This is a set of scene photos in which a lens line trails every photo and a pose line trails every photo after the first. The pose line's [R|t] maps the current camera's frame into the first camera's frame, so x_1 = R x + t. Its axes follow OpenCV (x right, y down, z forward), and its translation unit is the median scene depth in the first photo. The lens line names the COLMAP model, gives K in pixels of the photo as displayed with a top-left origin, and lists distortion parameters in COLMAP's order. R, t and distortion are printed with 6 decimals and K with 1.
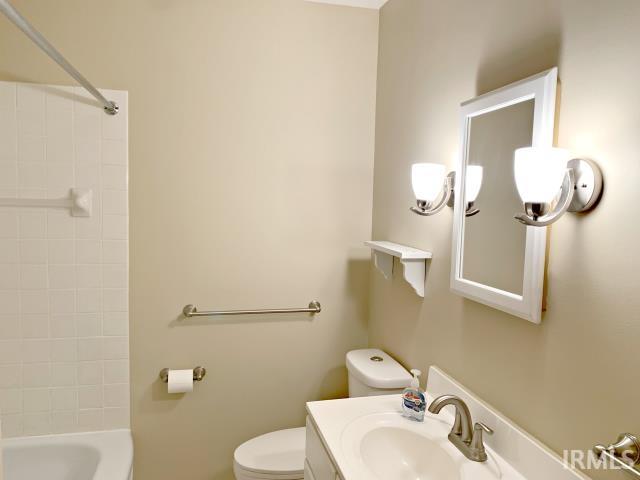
lens RADIAL K [[487.0, 0, 319.3], [0, 487.0, 244.3], [0, 0, 1]] dist [0.031298, -0.038646]
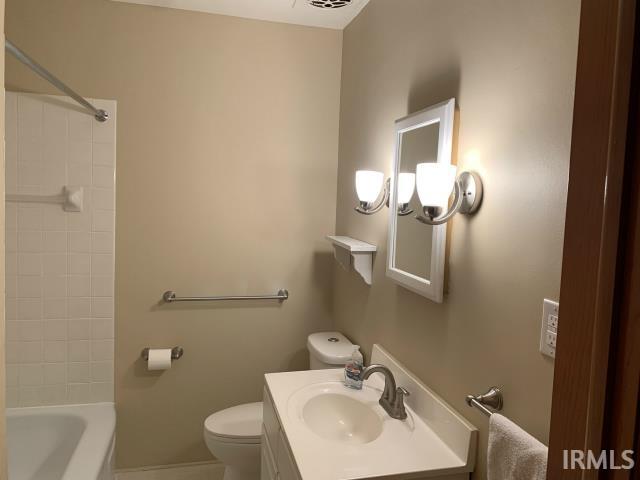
lens RADIAL K [[487.0, 0, 320.7], [0, 487.0, 234.6], [0, 0, 1]] dist [0.031298, -0.038646]
pose [[0.999881, 0.011407, 0.010380, 0.081029], [-0.011293, 0.999876, -0.010949, 0.003183], [-0.010504, 0.010831, 0.999886, -0.145962]]
